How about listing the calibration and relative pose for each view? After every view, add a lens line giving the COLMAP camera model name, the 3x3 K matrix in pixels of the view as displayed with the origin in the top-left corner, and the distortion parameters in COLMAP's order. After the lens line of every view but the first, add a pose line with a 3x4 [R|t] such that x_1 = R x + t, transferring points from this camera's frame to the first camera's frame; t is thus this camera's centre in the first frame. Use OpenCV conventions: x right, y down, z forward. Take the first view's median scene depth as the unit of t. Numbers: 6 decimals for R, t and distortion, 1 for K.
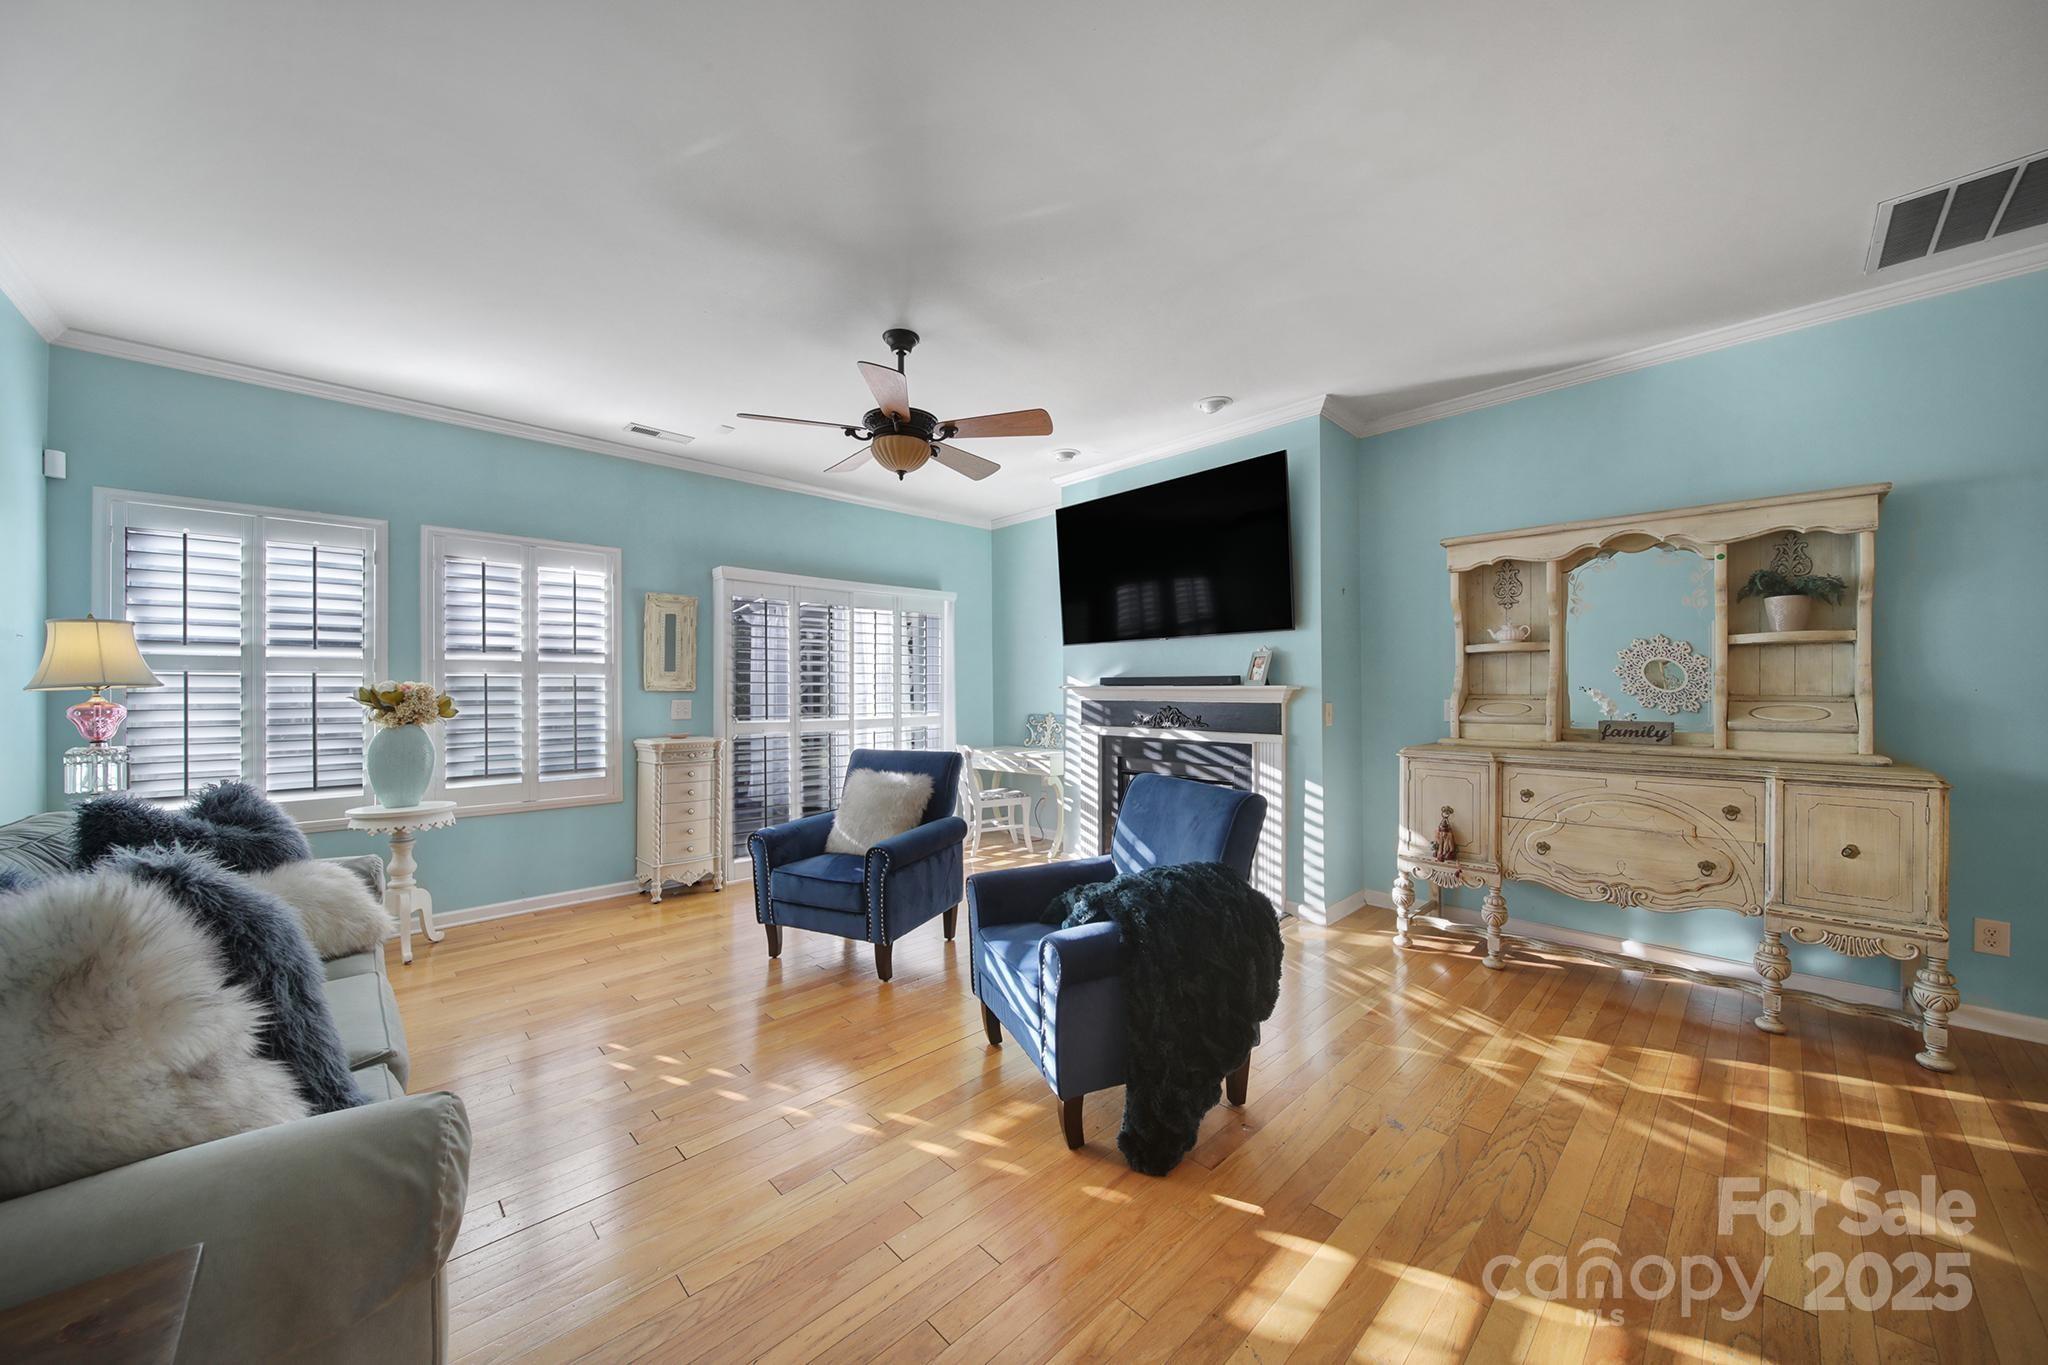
lens RADIAL K [[723.1, 0, 1021.2], [0, 723.1, 688.9], [0, 0, 1]] dist [-0.005813, -0.000087]
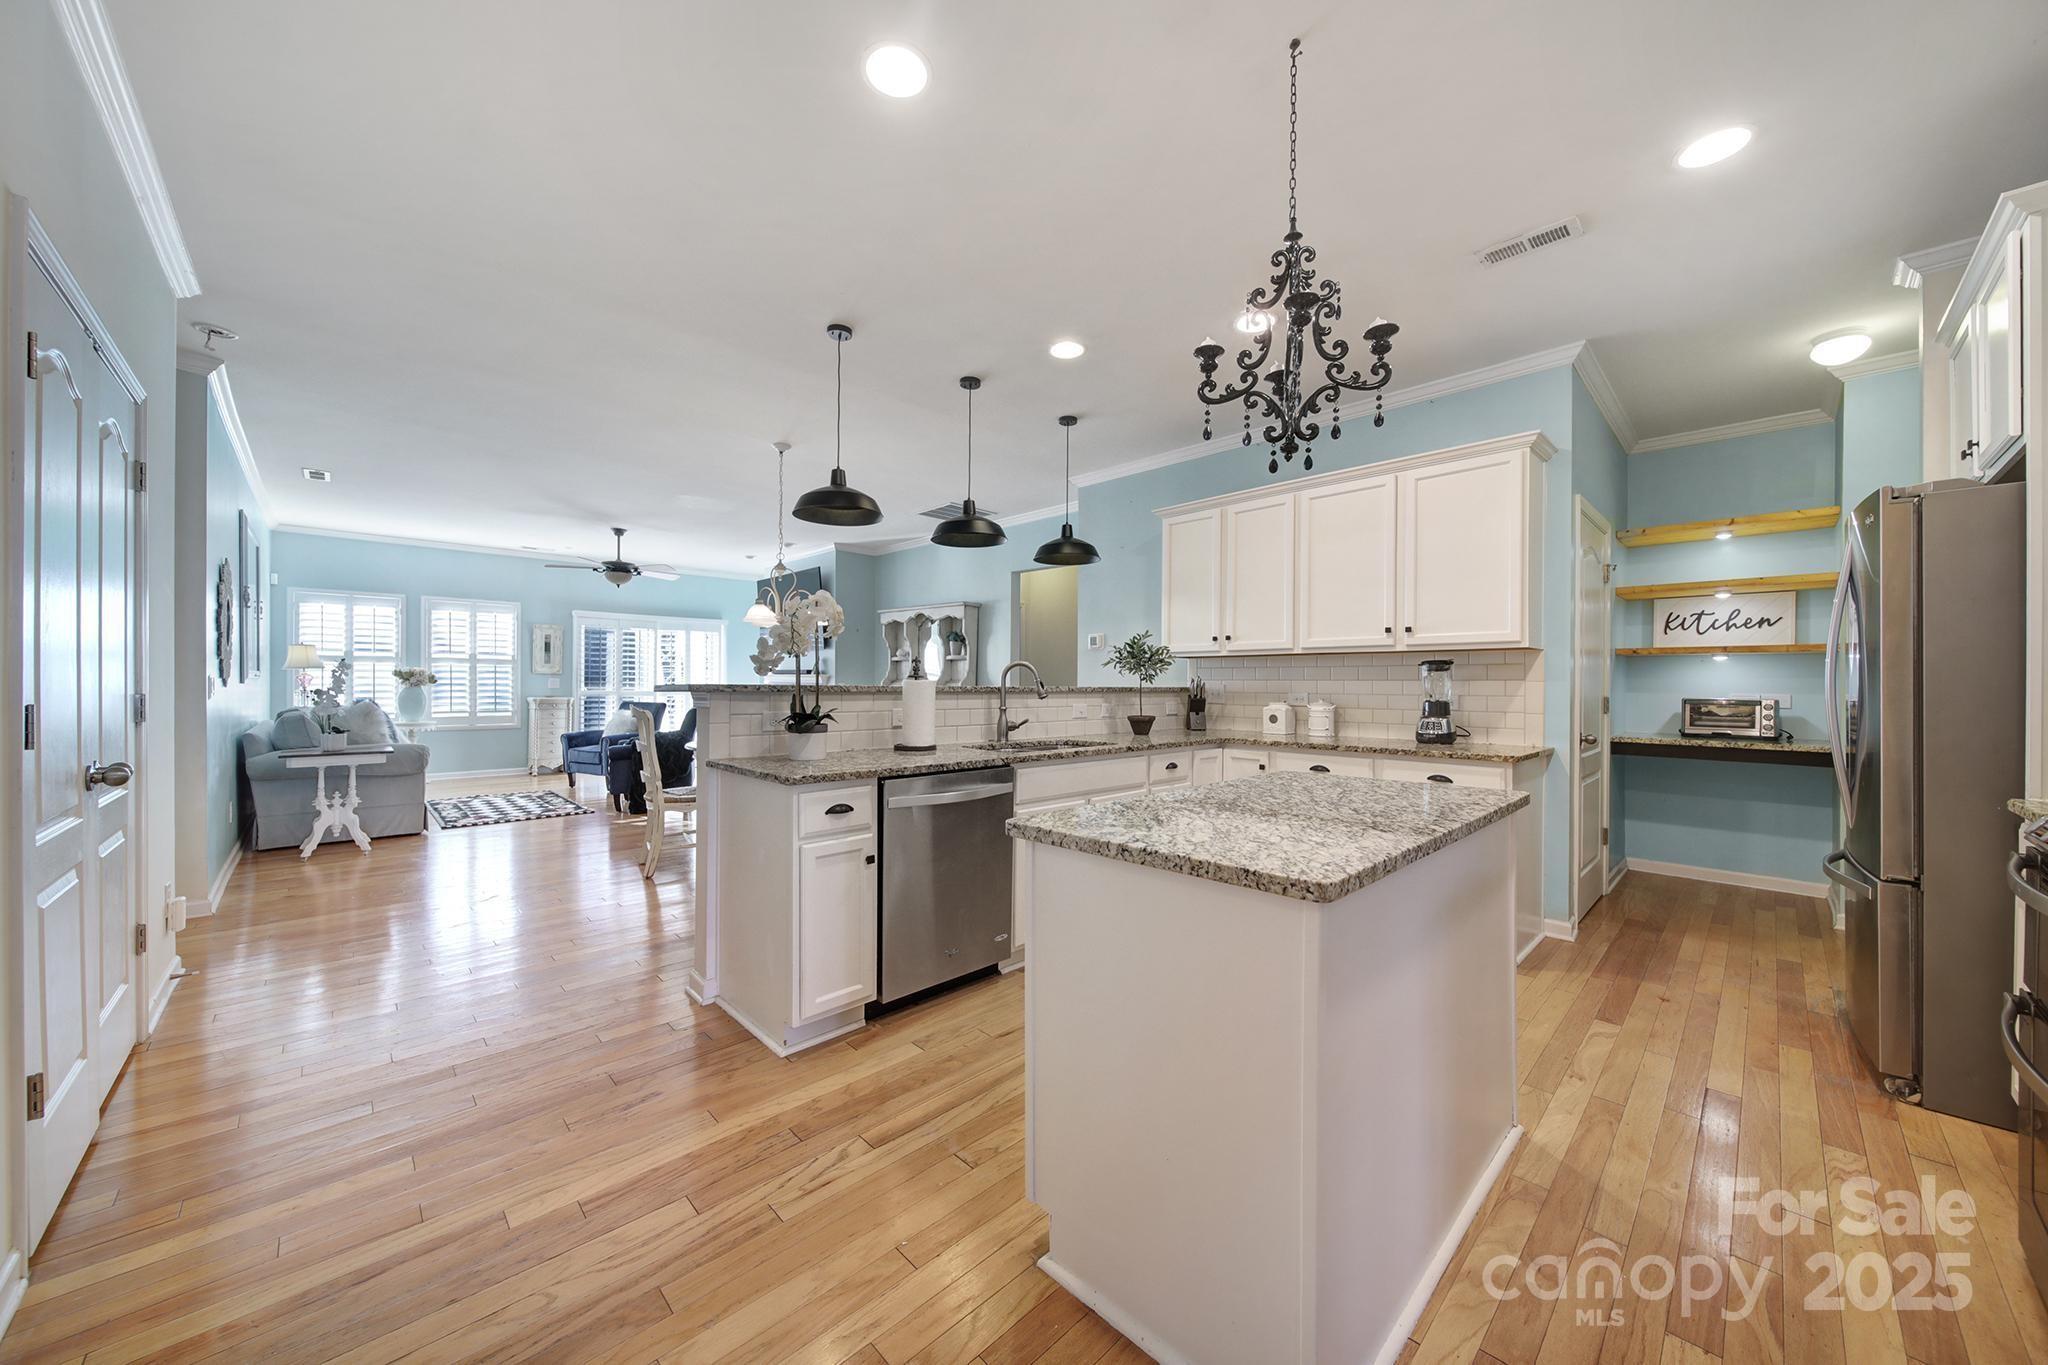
lens RADIAL K [[725.9, 0, 1025.4], [0, 725.9, 684.5], [0, 0, 1]] dist [-0.001703, -0.000161]
pose [[0.999905, 0.012517, 0.005799, 1.129172], [-0.012551, 0.999904, 0.005872, 0.006601], [-0.005725, -0.005944, 0.999966, -1.381909]]
